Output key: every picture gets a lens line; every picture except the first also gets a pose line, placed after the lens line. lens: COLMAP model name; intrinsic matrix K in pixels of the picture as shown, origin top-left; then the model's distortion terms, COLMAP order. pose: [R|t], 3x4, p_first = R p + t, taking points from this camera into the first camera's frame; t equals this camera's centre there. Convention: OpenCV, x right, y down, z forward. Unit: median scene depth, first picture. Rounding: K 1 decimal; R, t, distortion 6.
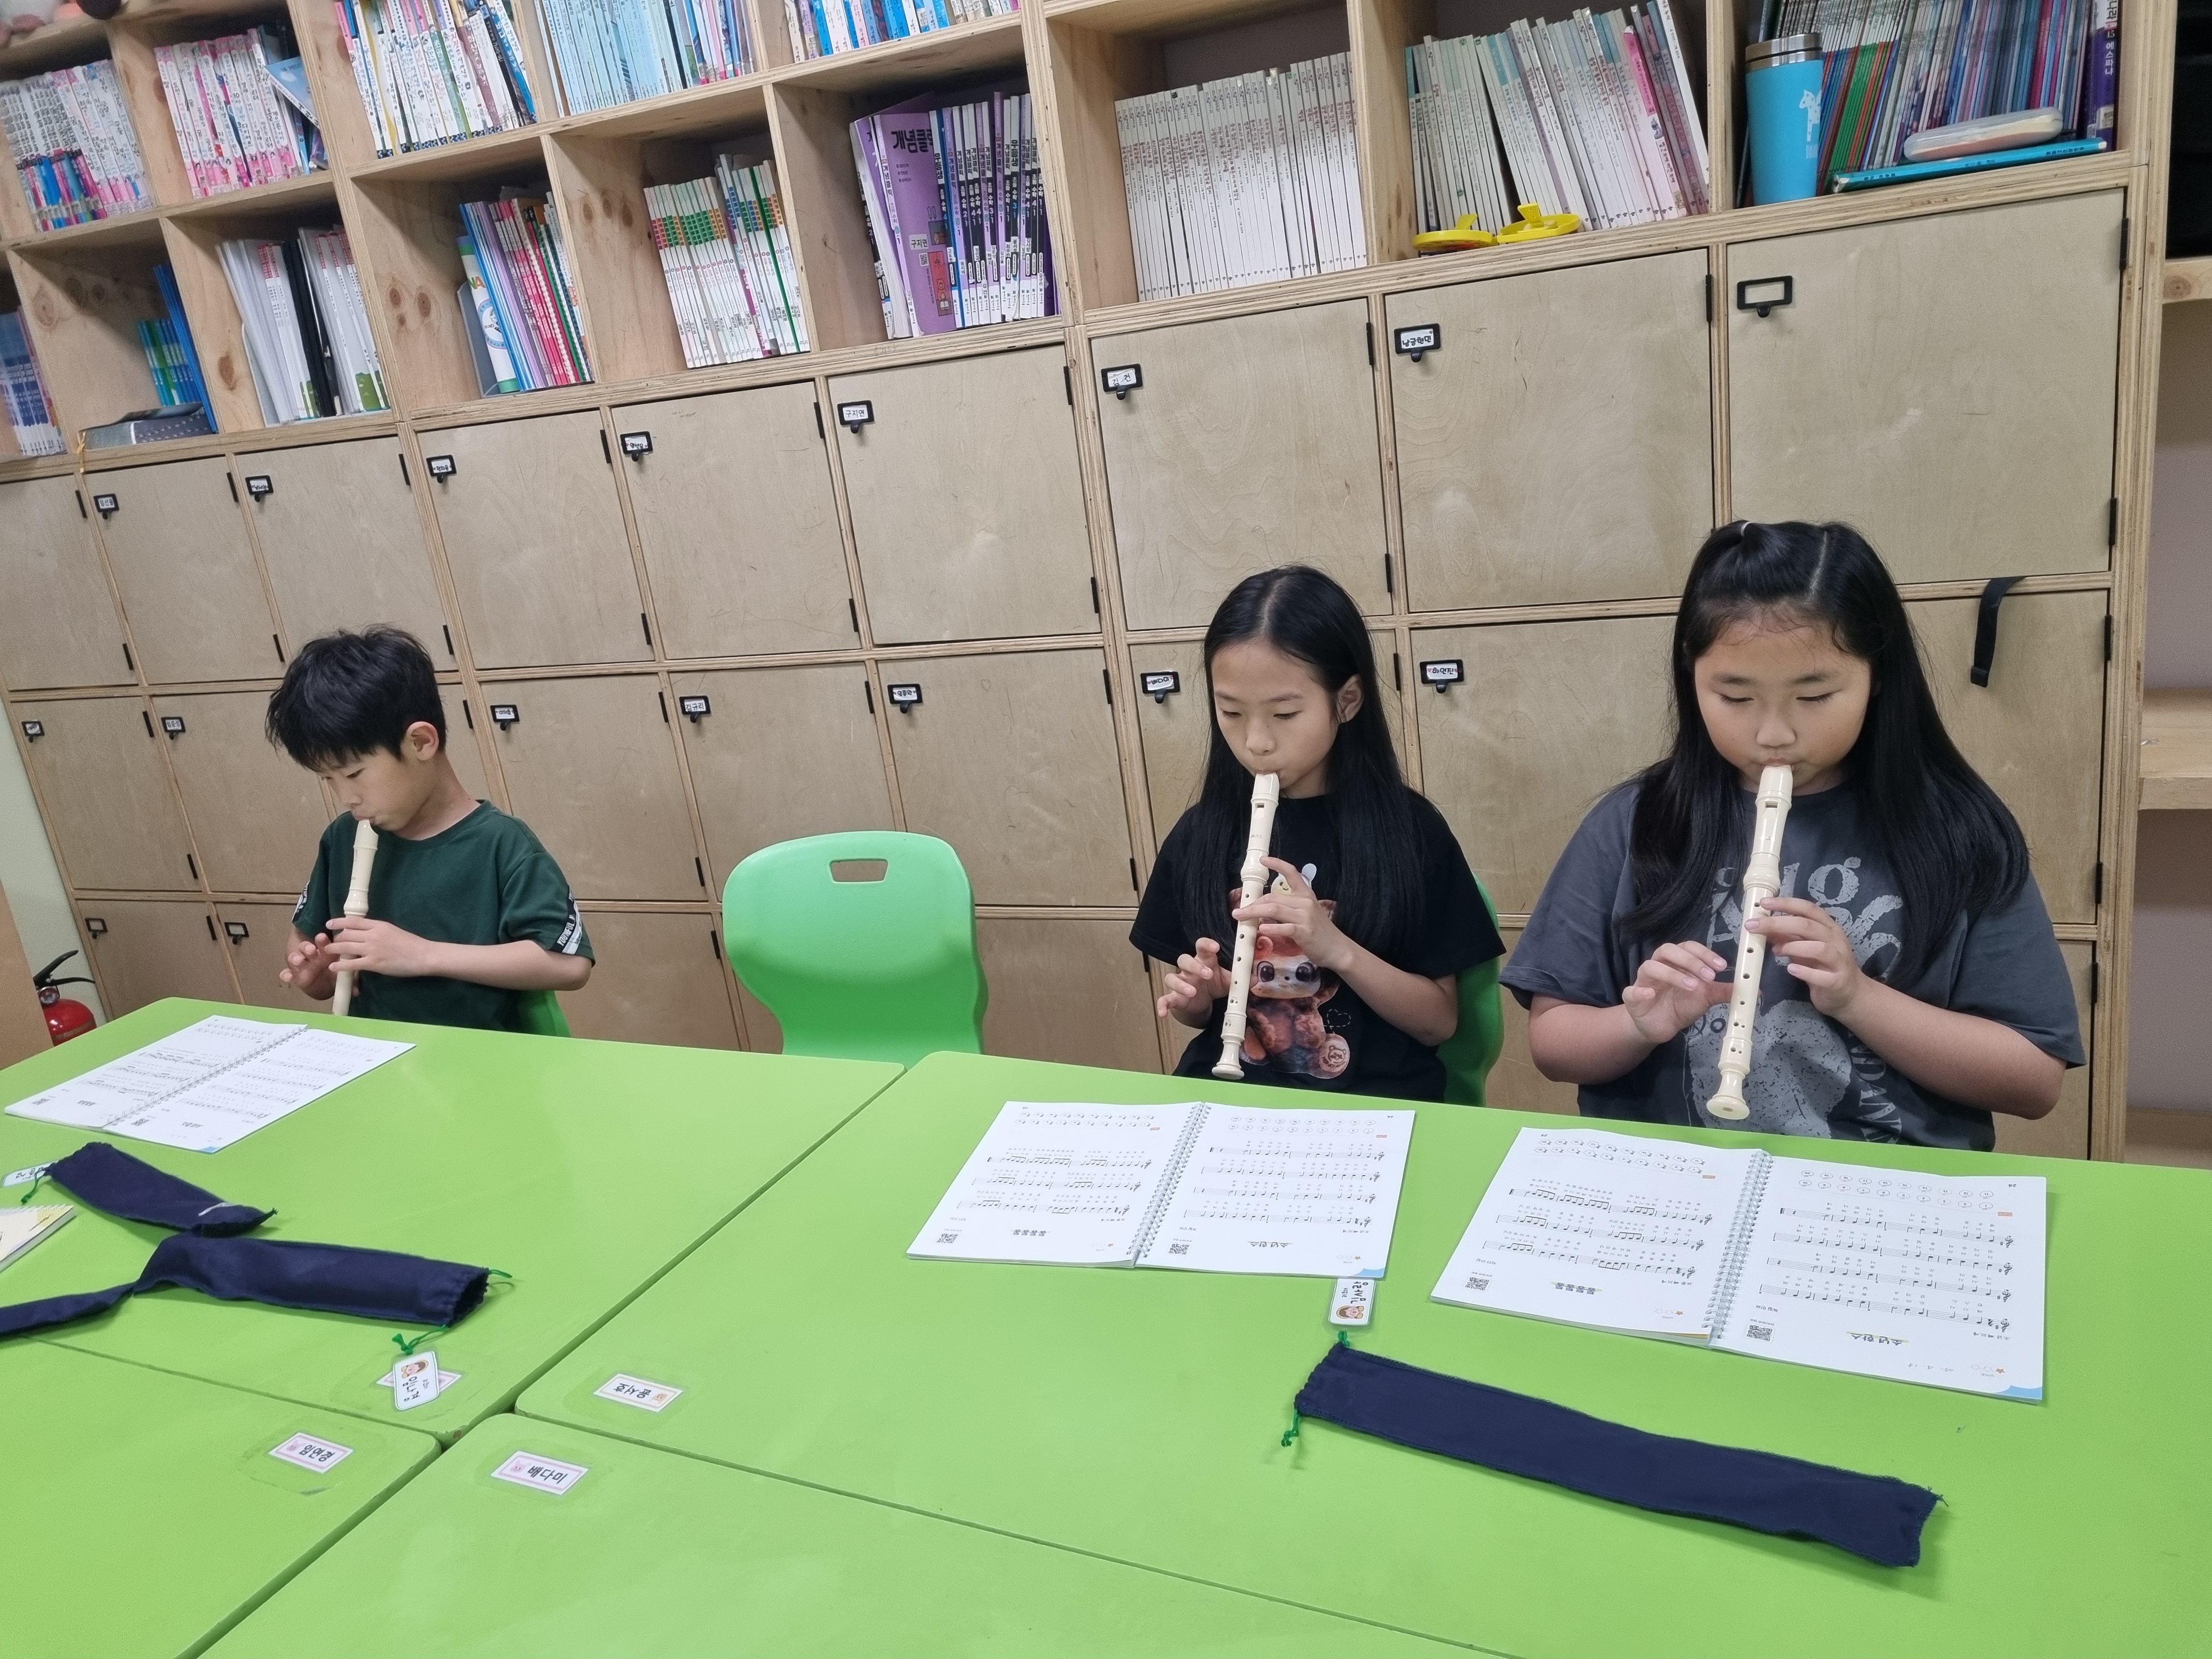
lens RADIAL K [[1680.5, 0, 1098.9], [0, 1680.5, 826.5], [0, 0, 1]] dist [0.064869, -0.056007]
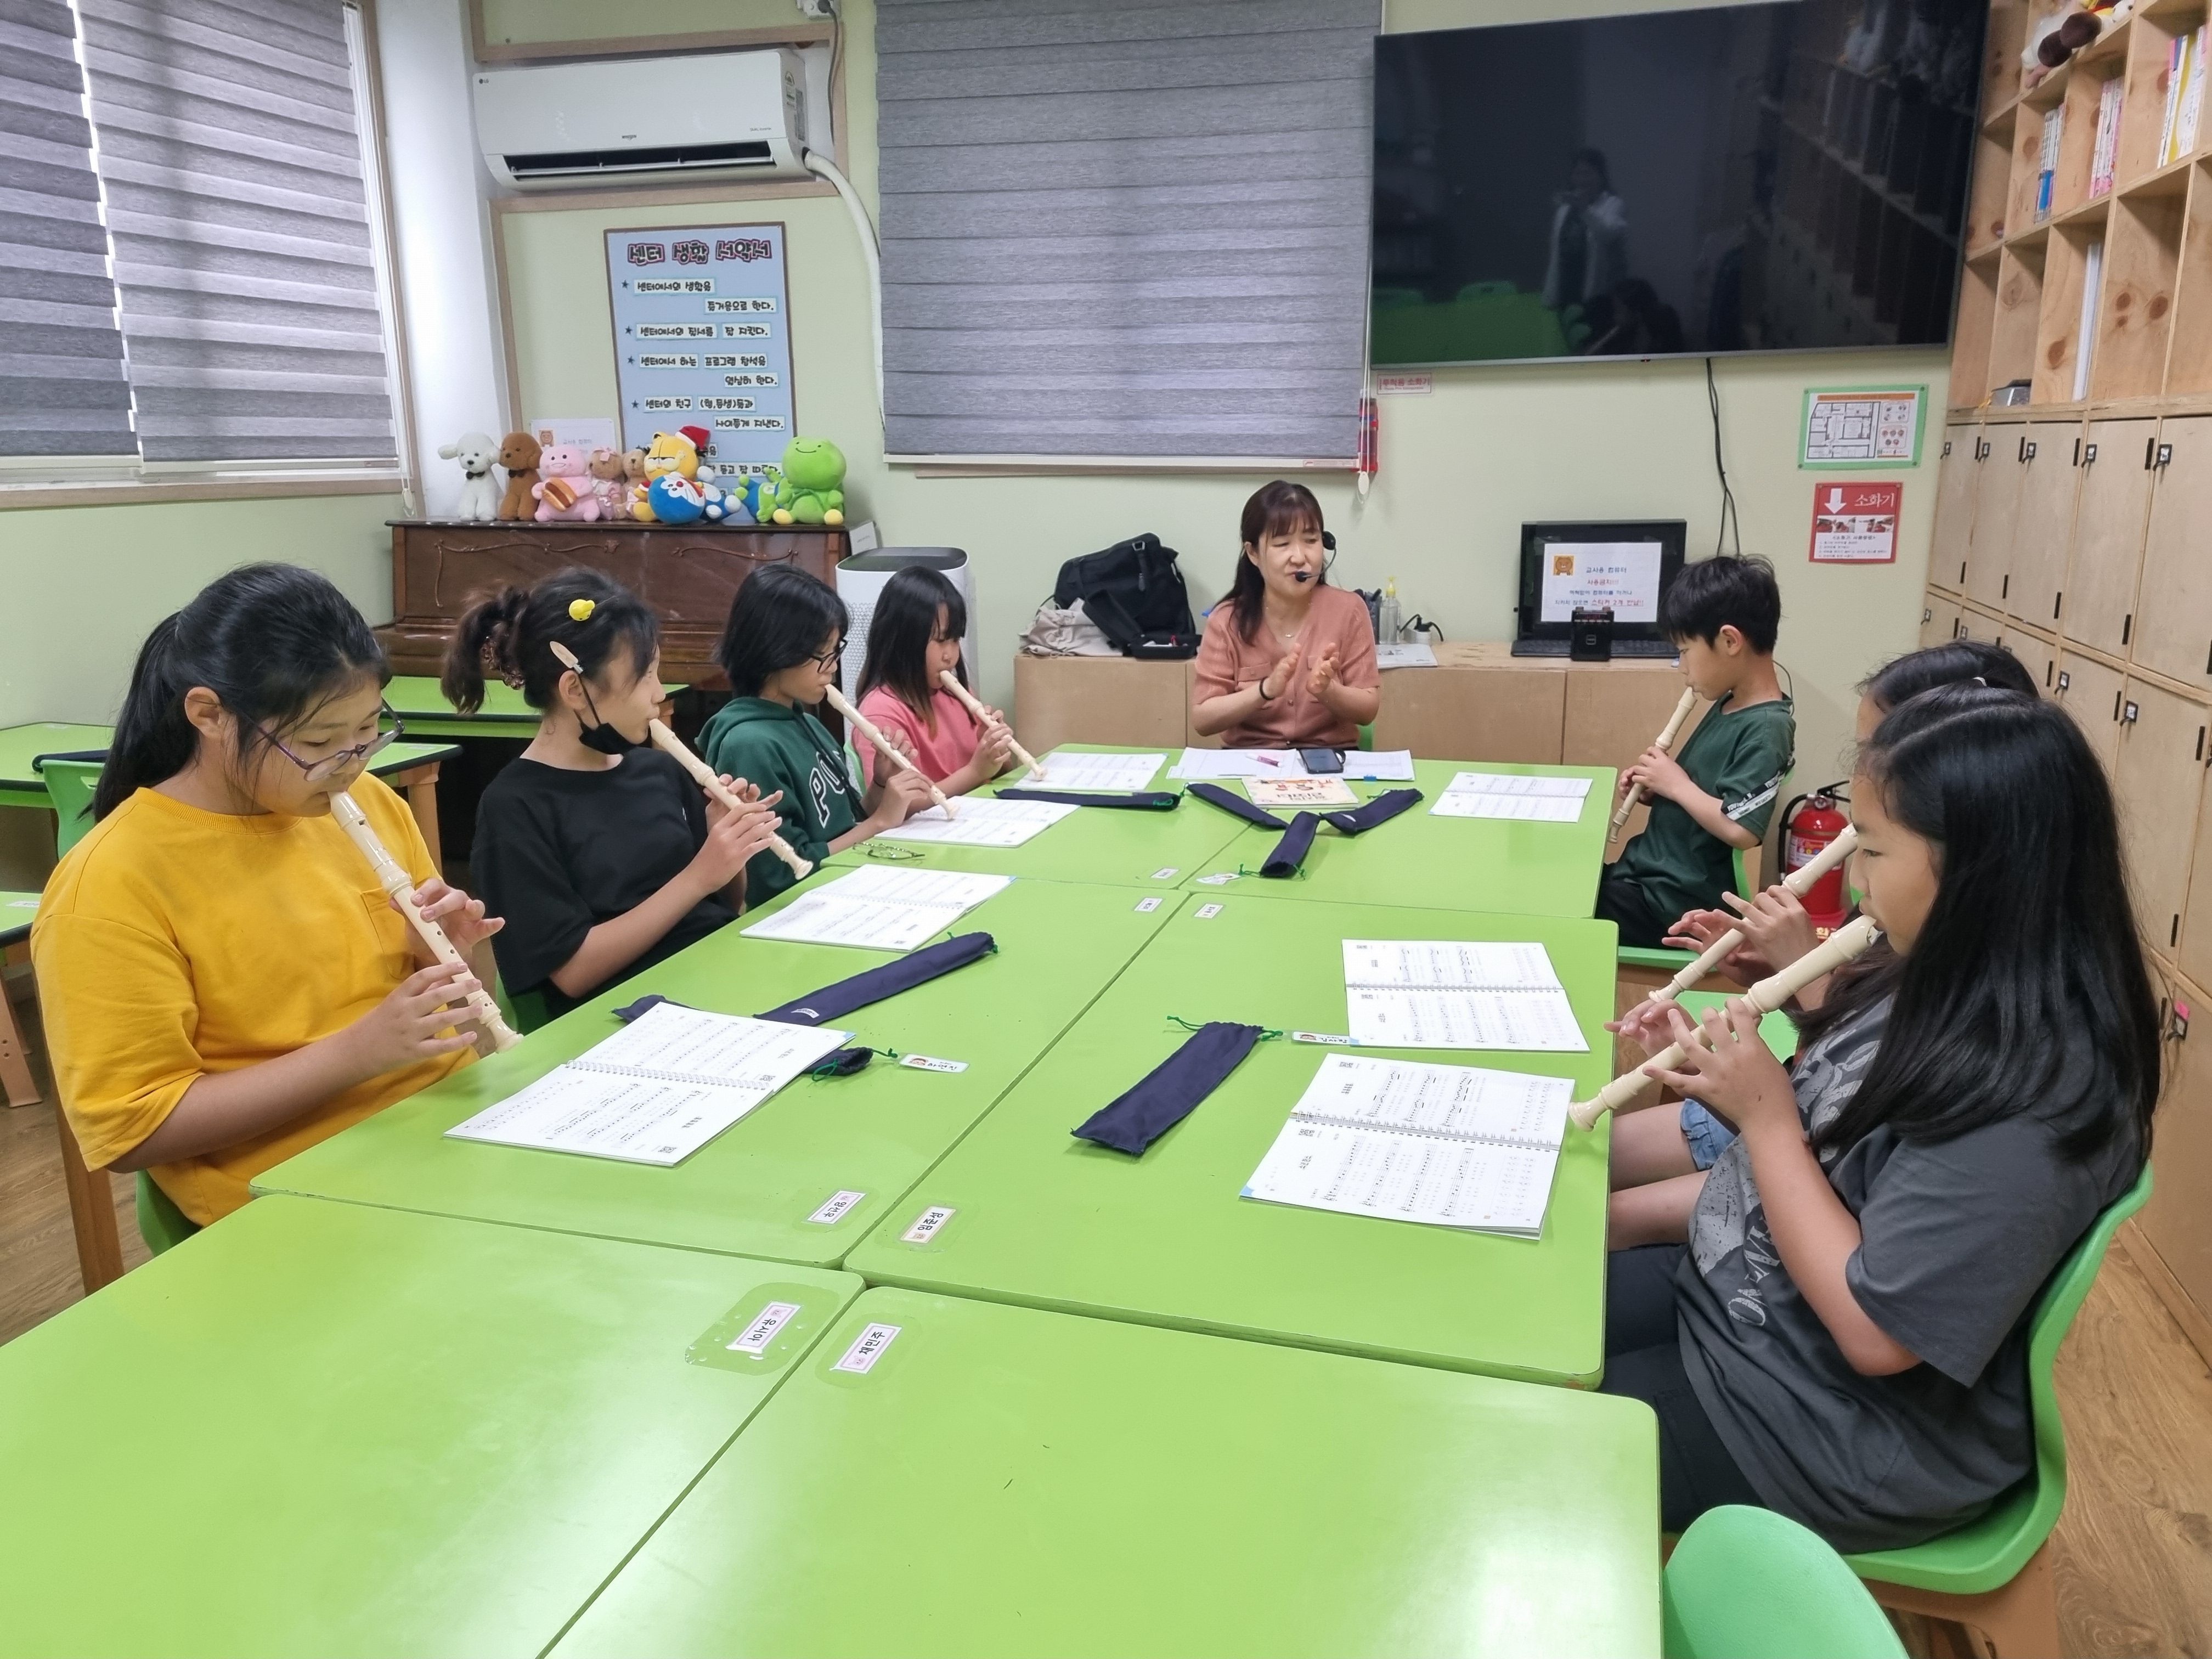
lens RADIAL K [[1680.5, 0, 1104.5], [0, 1680.5, 836.8], [0, 0, 1]] dist [0.064869, -0.056007]
pose [[0.168572, 0.357379, -0.918621, 1.254462], [-0.307422, 0.904533, 0.295485, -0.237470], [0.936523, 0.232594, 0.262345, 0.320993]]
